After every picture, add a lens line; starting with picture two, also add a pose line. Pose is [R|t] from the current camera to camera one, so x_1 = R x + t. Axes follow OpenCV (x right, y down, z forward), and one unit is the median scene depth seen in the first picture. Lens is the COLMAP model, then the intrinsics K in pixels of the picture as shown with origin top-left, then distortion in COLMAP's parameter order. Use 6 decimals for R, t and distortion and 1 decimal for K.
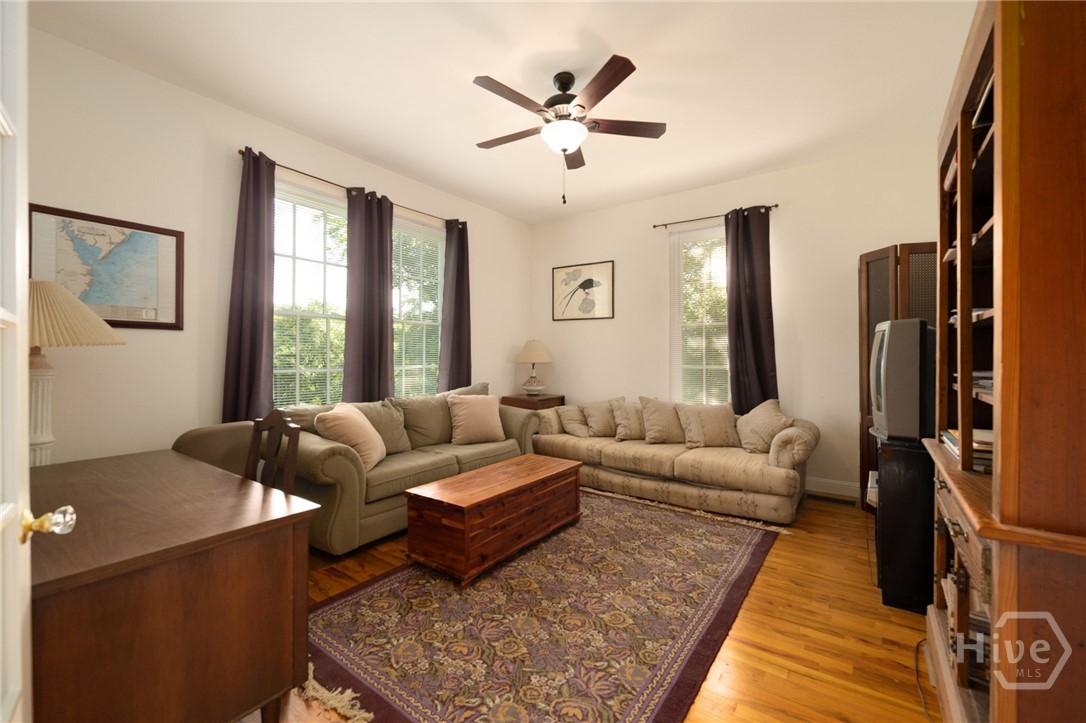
lens RADIAL K [[437.9, 0, 545.0], [0, 437.9, 355.3], [0, 0, 1]] dist [0.003325, -0.000202]
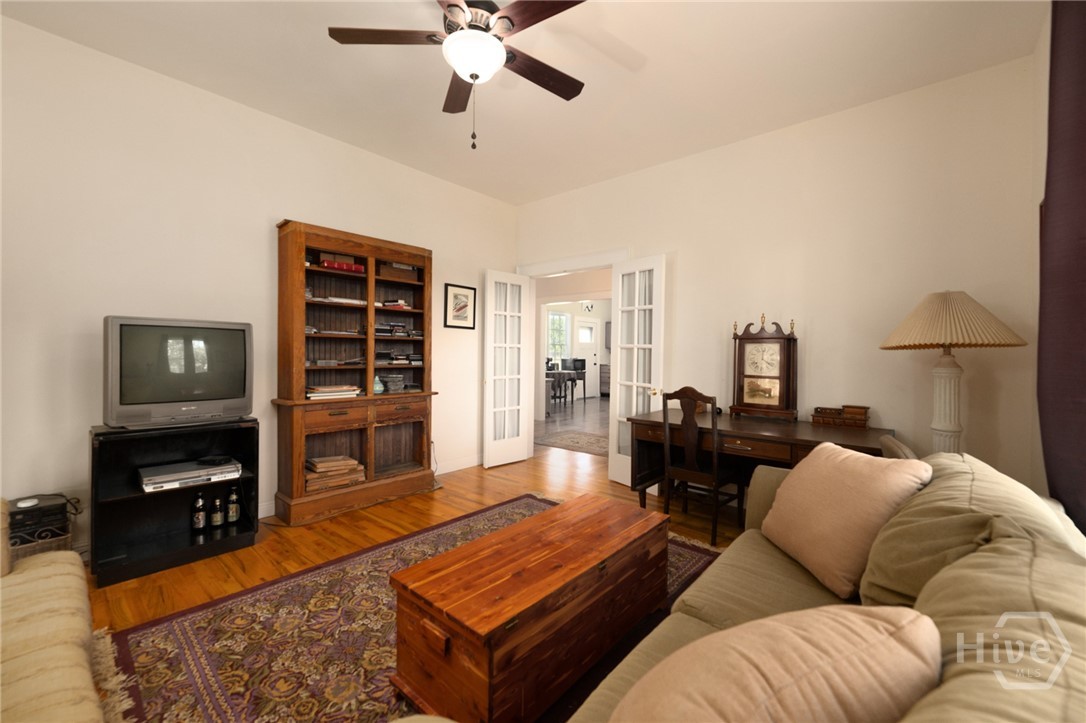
lens RADIAL K [[437.9, 0, 543.2], [0, 437.9, 360.3], [0, 0, 1]] dist [0.003325, -0.000202]
pose [[-0.995907, -0.010910, 0.089717, -0.143819], [-0.010441, 0.999929, 0.005702, 0.007716], [-0.089773, 0.004742, -0.995951, 1.747445]]
